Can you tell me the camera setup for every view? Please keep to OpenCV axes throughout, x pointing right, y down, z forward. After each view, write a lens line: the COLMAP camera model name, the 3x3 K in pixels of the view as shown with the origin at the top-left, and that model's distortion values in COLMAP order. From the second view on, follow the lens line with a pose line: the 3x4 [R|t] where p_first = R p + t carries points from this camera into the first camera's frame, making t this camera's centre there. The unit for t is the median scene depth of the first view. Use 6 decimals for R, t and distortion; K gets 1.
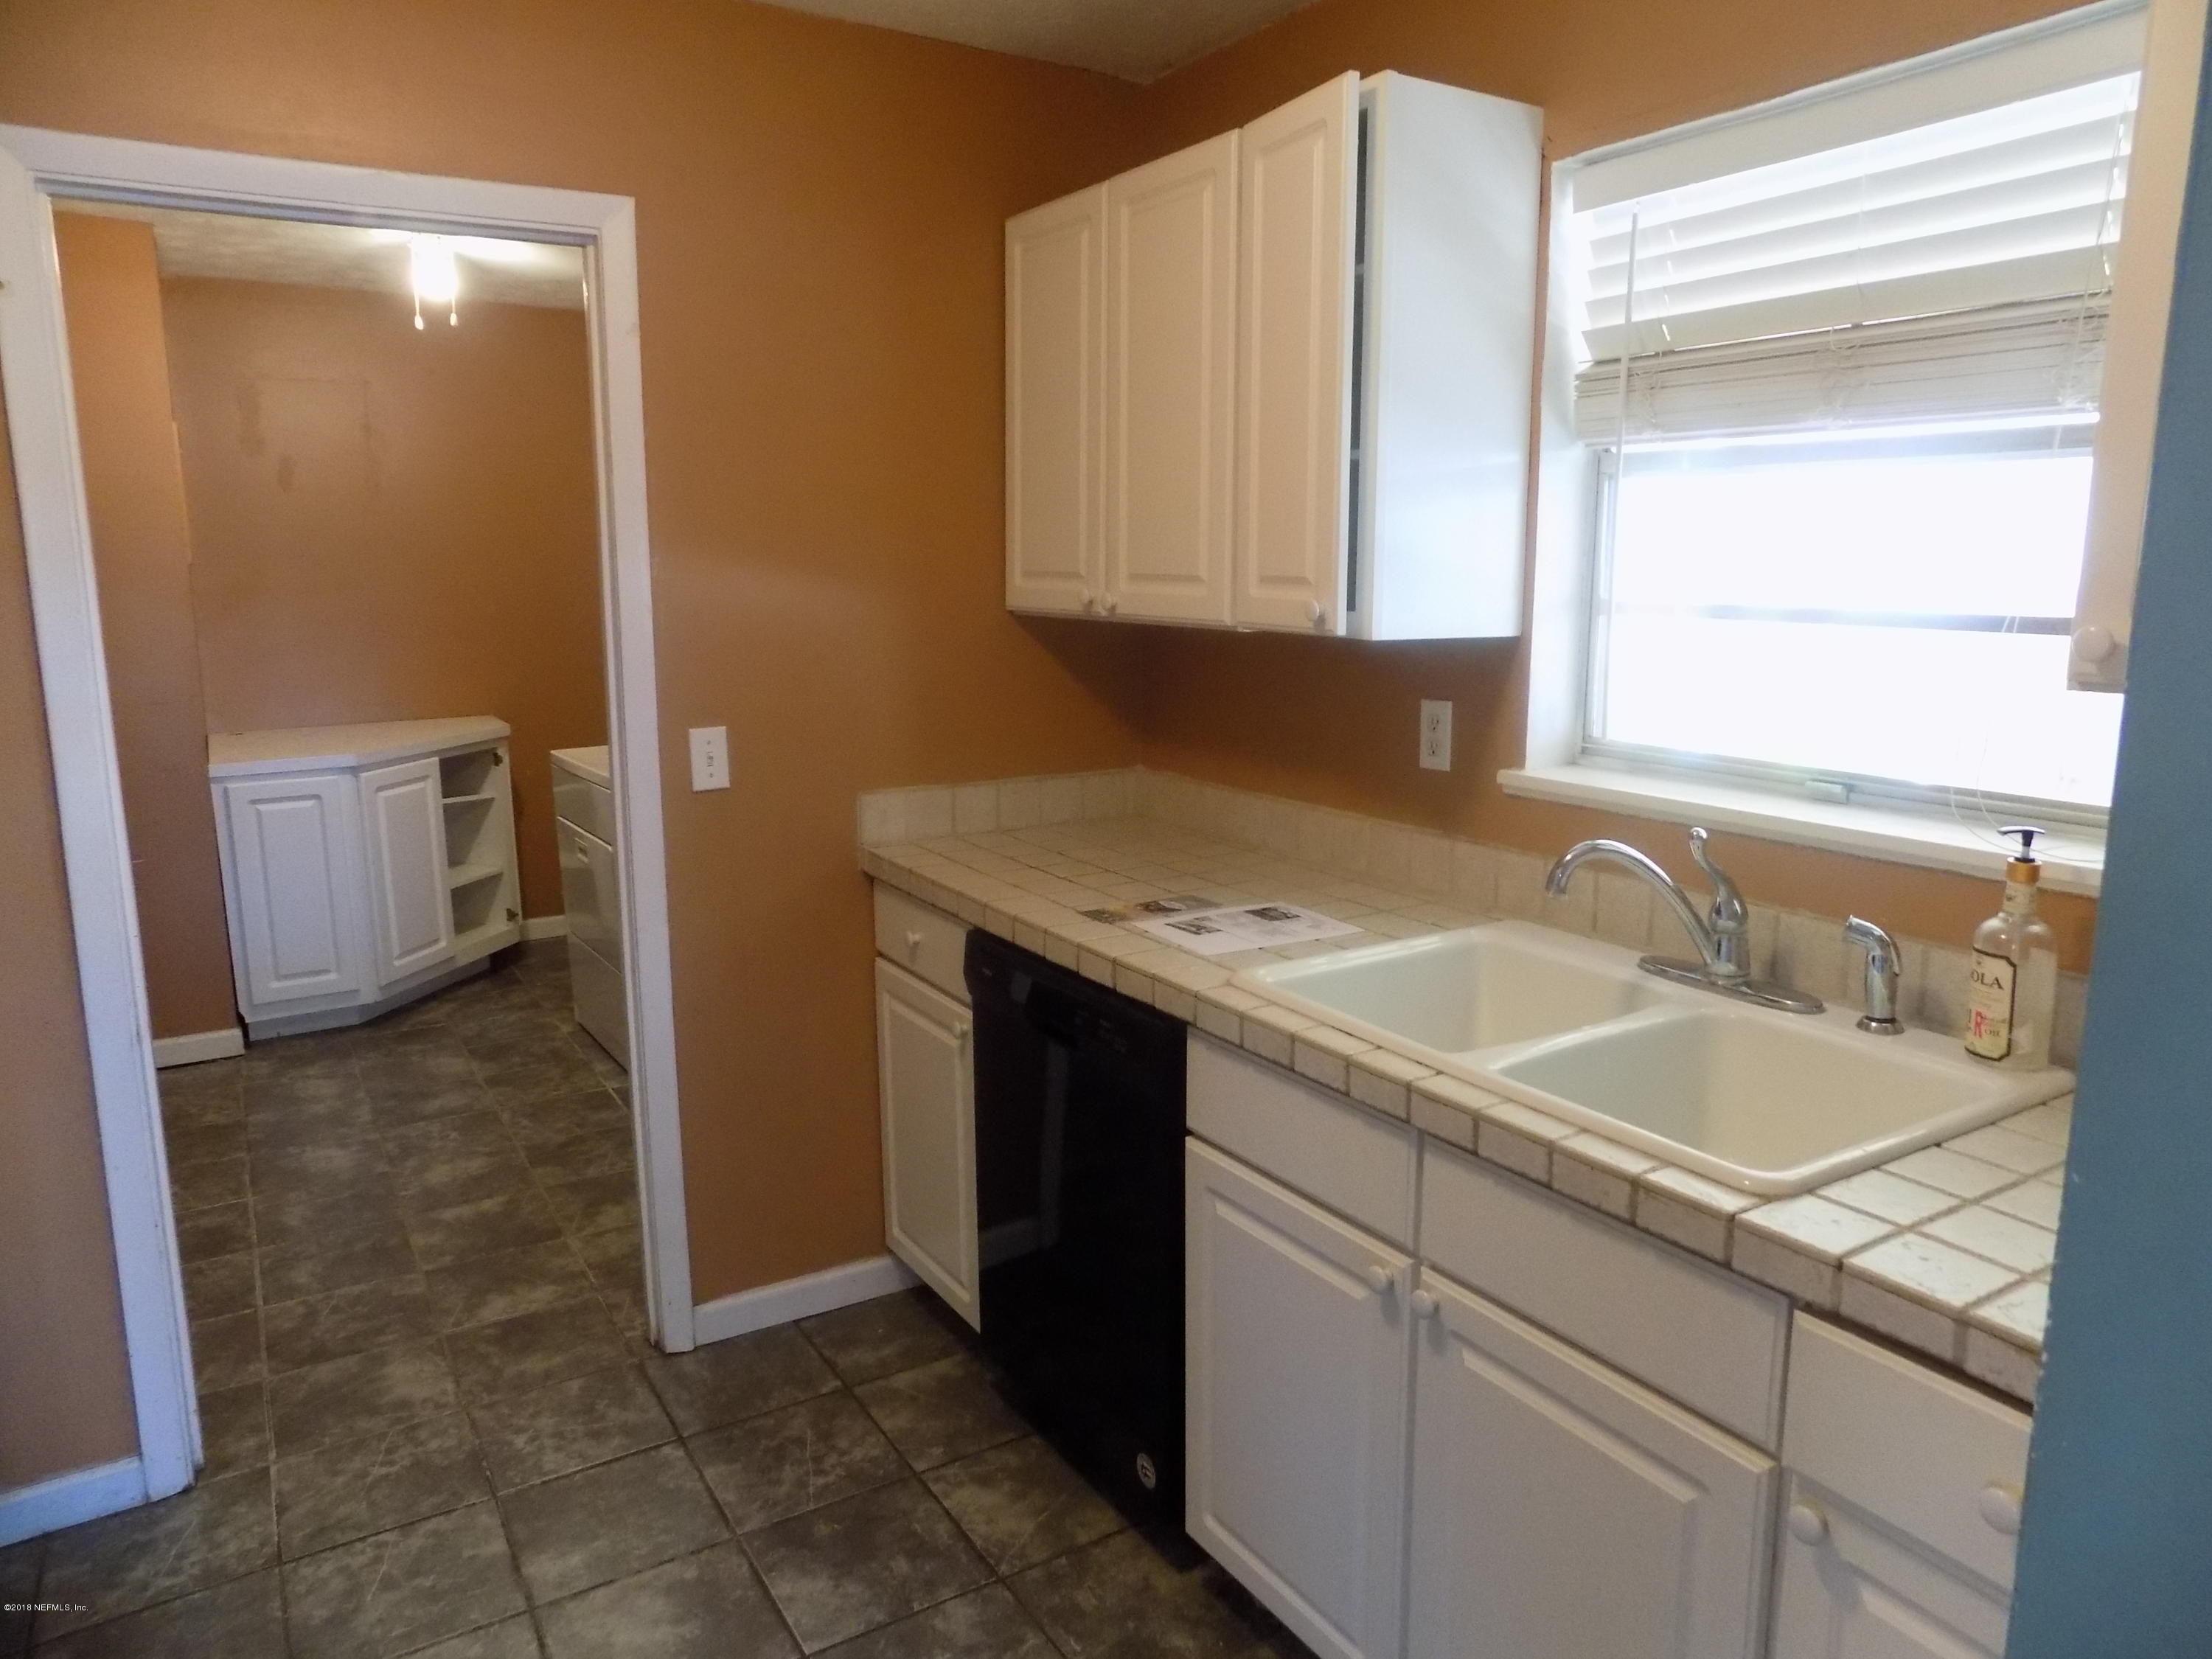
lens RADIAL K [[1507.3, 0, 1128.4], [0, 1507.3, 819.8], [0, 0, 1]] dist [-0.042786, 0.049821]
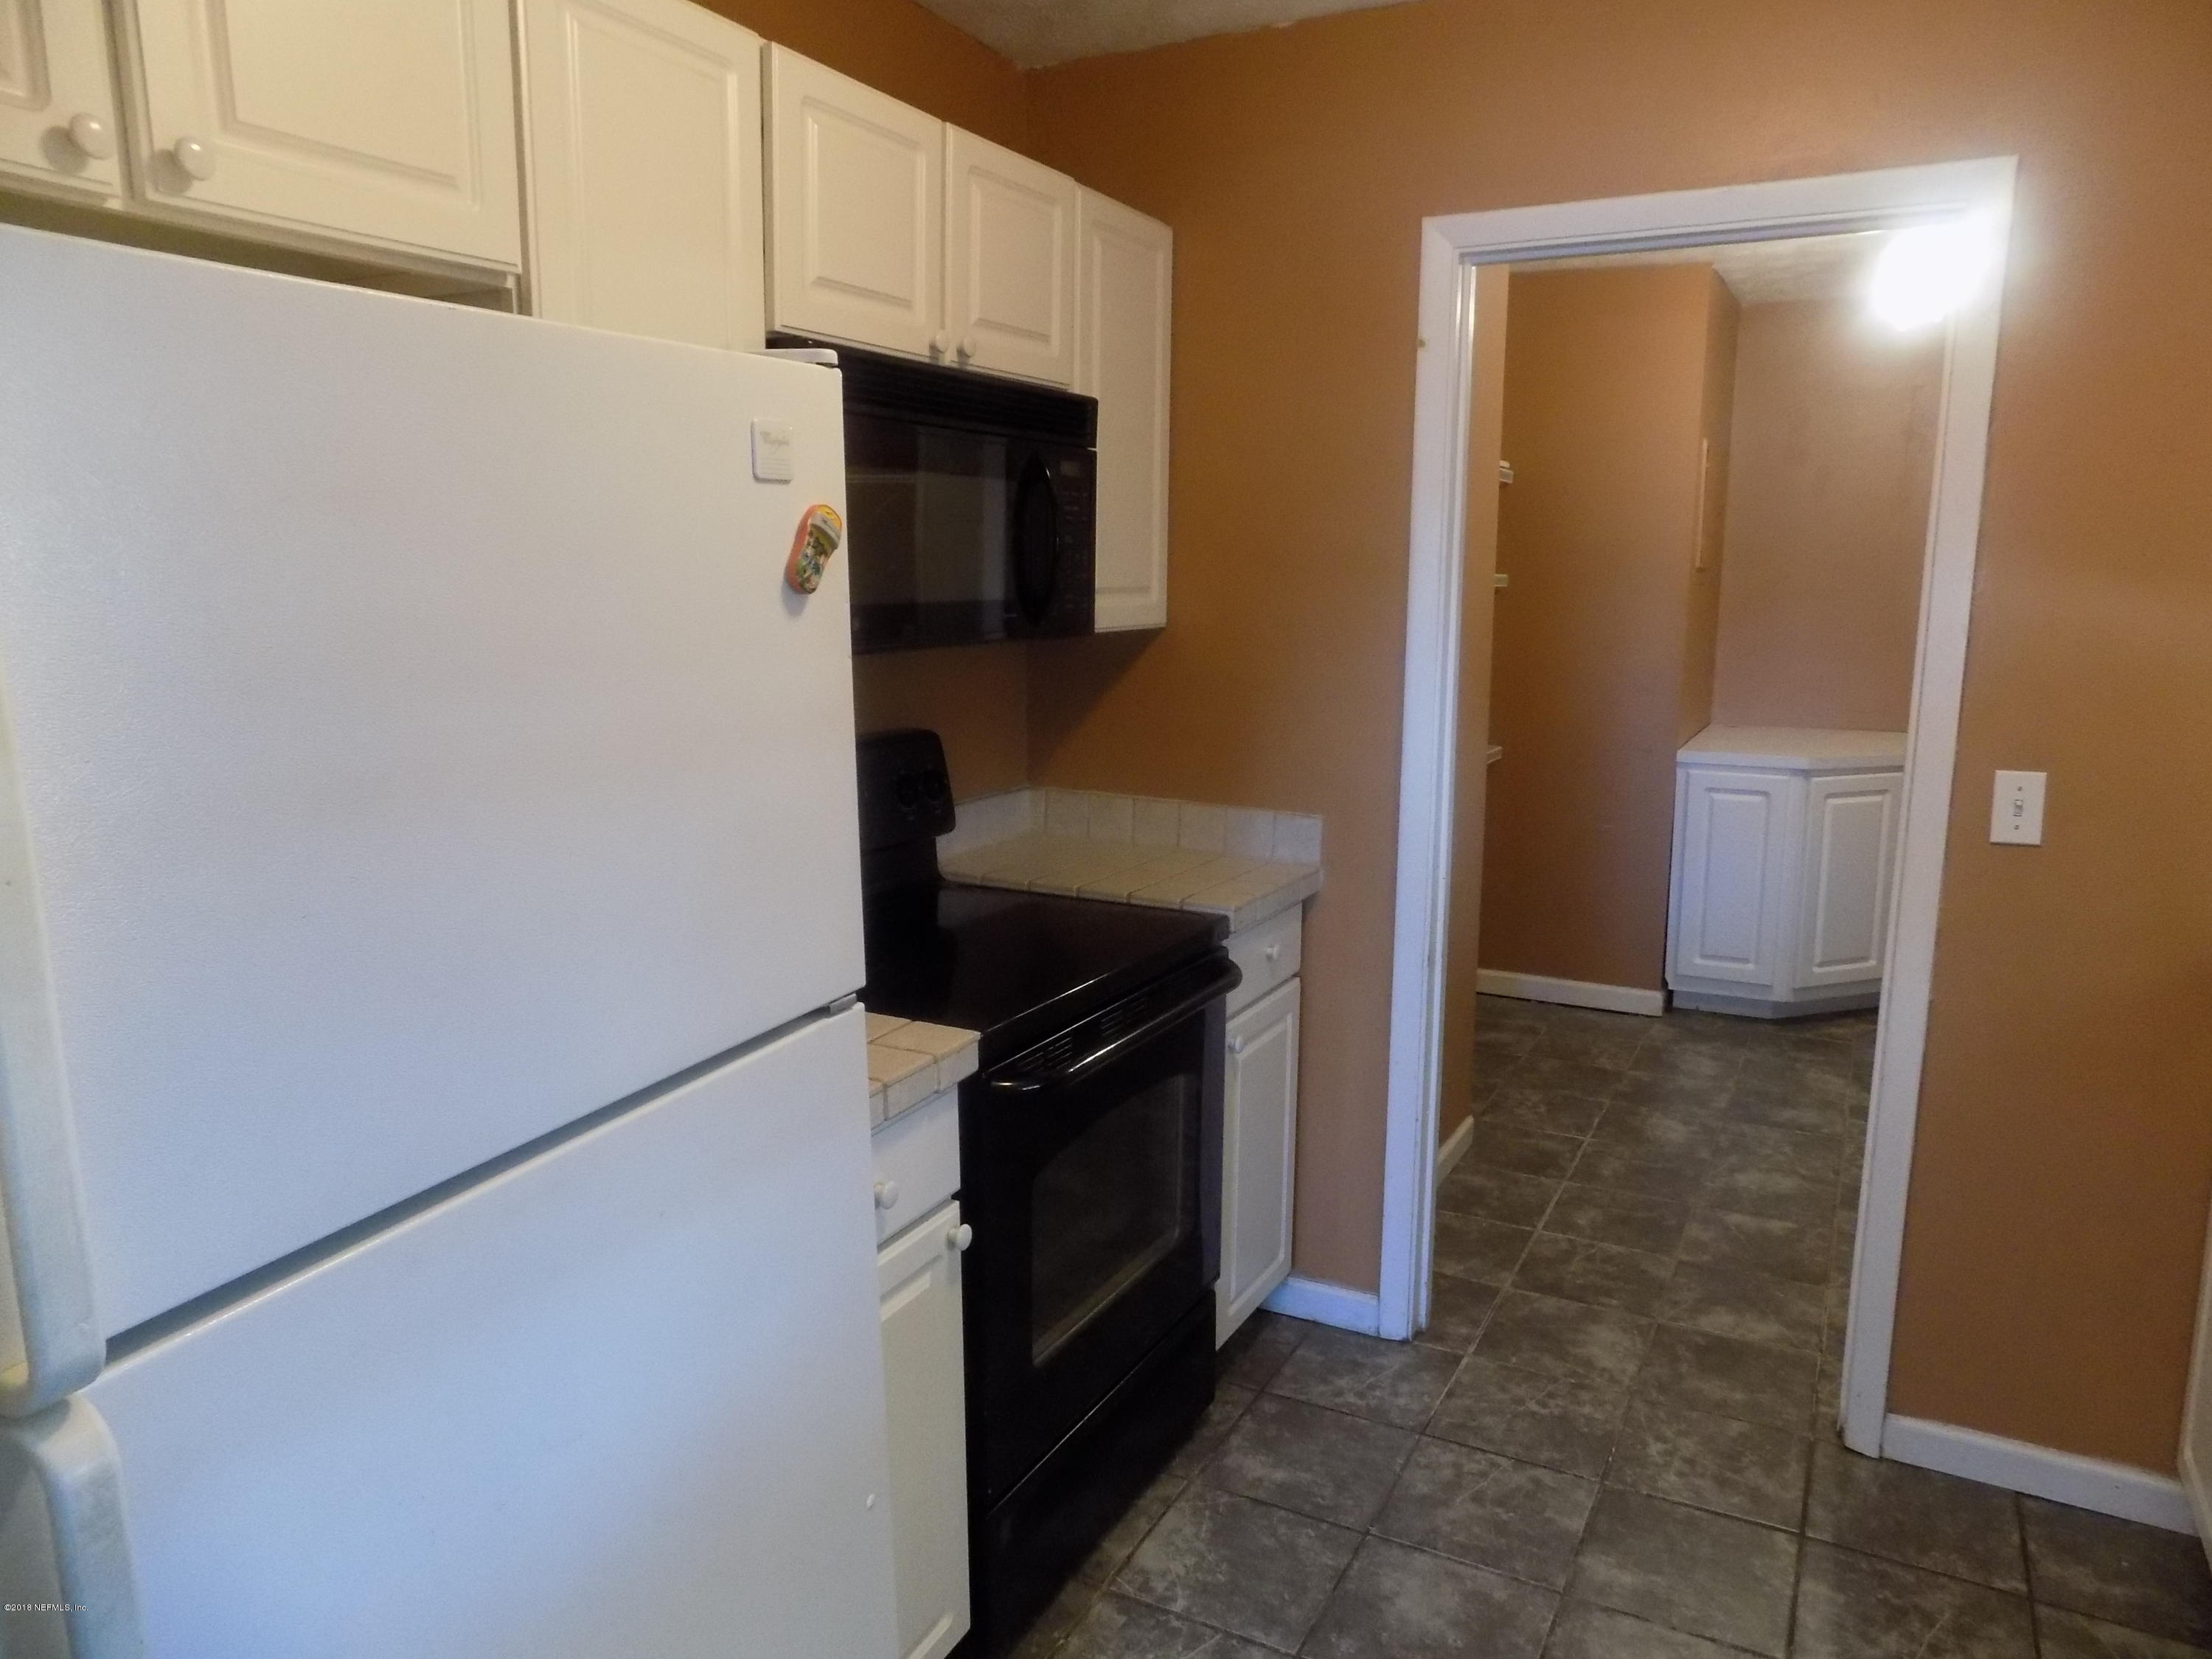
lens RADIAL K [[1507.3, 0, 1109.6], [0, 1507.3, 816.4], [0, 0, 1]] dist [-0.042786, 0.049821]
pose [[0.512666, 0.155185, -0.844447, 0.154367], [-0.159344, 0.983641, 0.084027, -0.021889], [0.843673, 0.091480, 0.529007, 0.102692]]
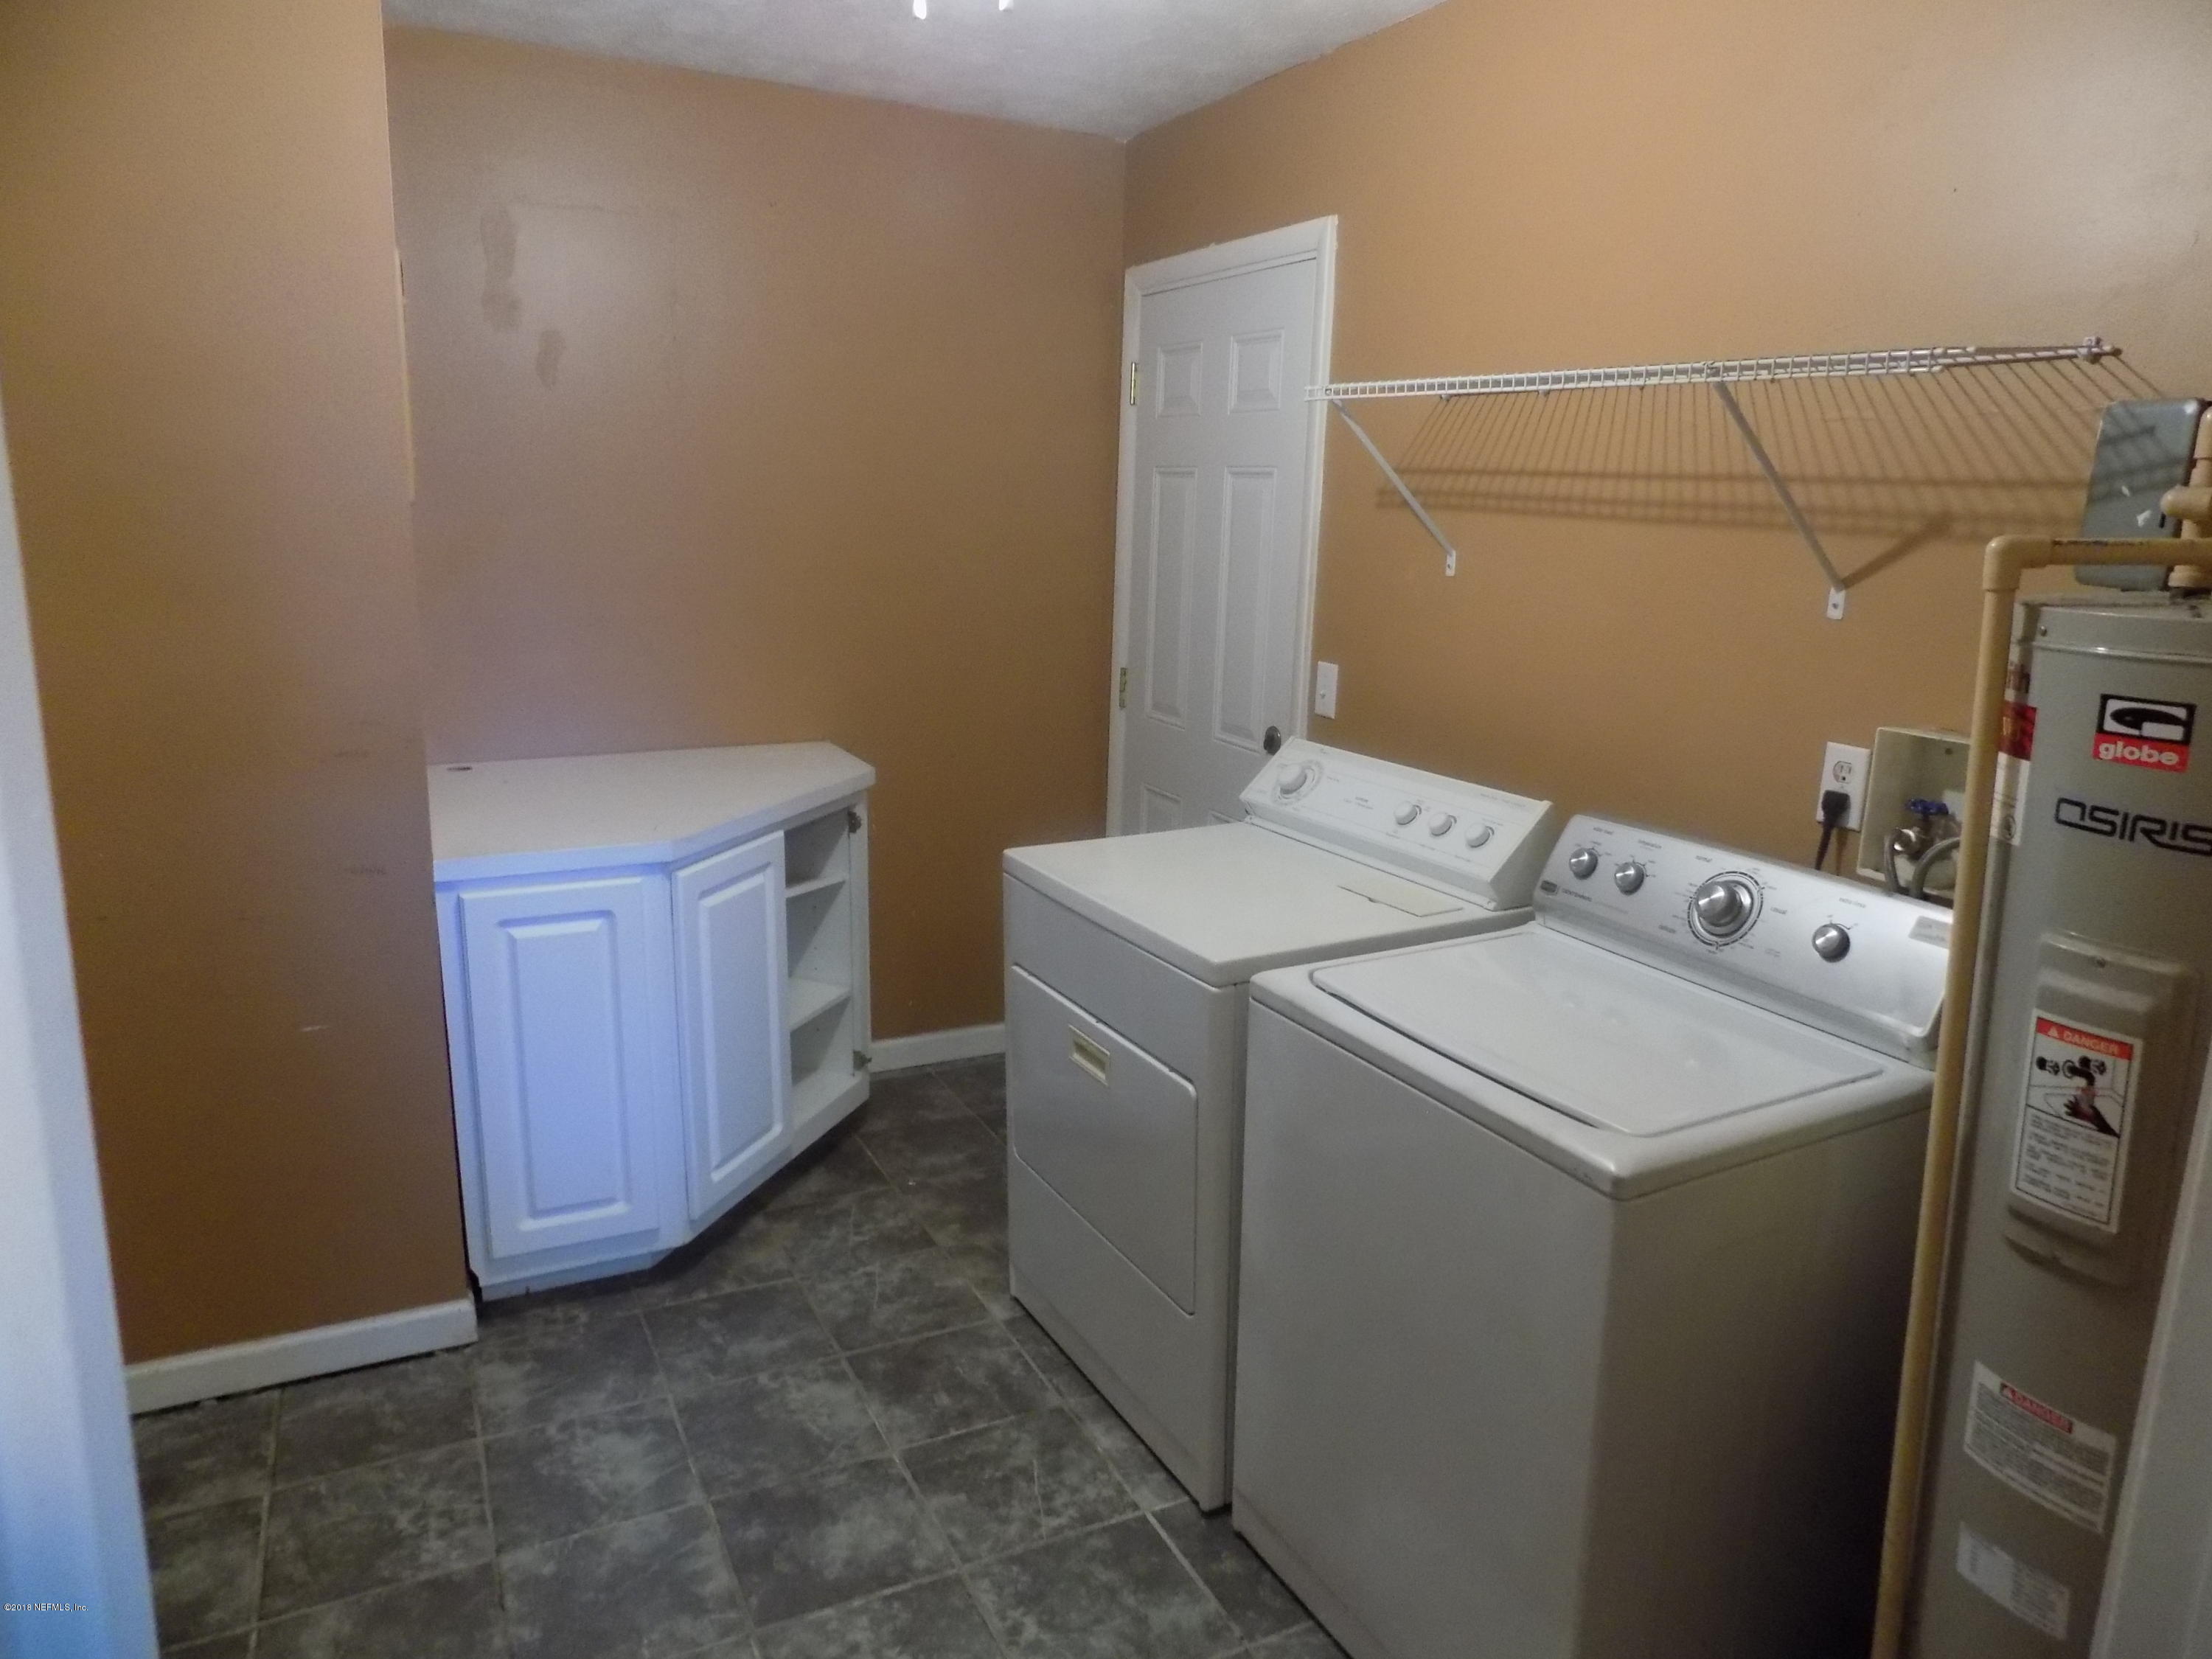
lens RADIAL K [[1507.3, 0, 1095.8], [0, 1507.3, 821.4], [0, 0, 1]] dist [-0.042786, 0.049821]
pose [[0.994166, 0.038734, -0.100664, -0.448155], [-0.035344, 0.998753, 0.035248, -0.116409], [0.101904, -0.031485, 0.994296, 0.668579]]
